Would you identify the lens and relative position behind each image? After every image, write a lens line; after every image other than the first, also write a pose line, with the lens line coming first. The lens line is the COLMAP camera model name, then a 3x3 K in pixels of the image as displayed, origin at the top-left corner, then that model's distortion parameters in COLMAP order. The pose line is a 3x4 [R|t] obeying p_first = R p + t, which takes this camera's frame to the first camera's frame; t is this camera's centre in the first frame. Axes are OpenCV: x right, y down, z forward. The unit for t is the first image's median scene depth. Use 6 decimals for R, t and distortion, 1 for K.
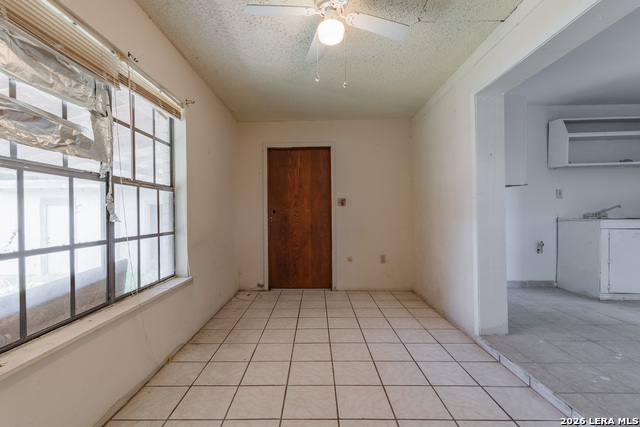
lens RADIAL K [[292.4, 0, 320.0], [0, 292.4, 213.5], [0, 0, 1]] dist [0.004109, -0.000419]
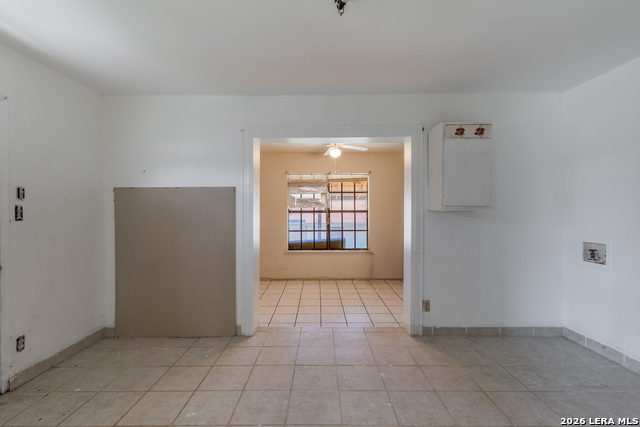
lens RADIAL K [[292.4, 0, 313.7], [0, 292.4, 213.5], [0, 0, 1]] dist [0.000972, -0.000098]
pose [[-0.003216, 0.015080, -0.999881, 1.190263], [-0.004124, 0.999878, 0.015093, -0.068537], [0.999986, 0.004172, -0.003154, 0.389218]]
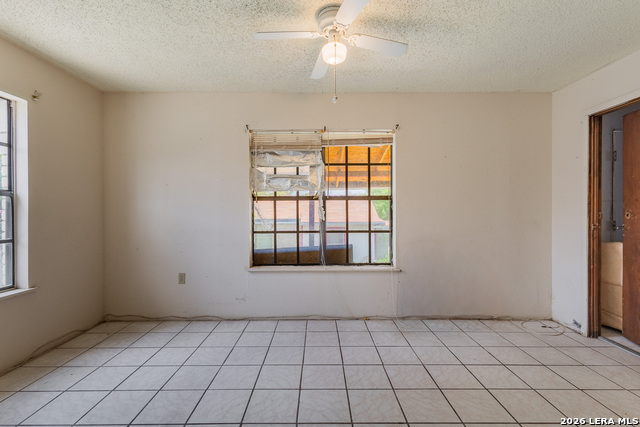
lens RADIAL K [[282.0, 0, 318.7], [0, 282.0, 218.2], [0, 0, 1]] dist [0.000952, -0.000115]
pose [[-0.002503, 0.019504, -0.999807, 0.502102], [-0.004287, 0.999800, 0.019515, -0.011188], [0.999988, 0.004335, -0.002419, 0.450337]]
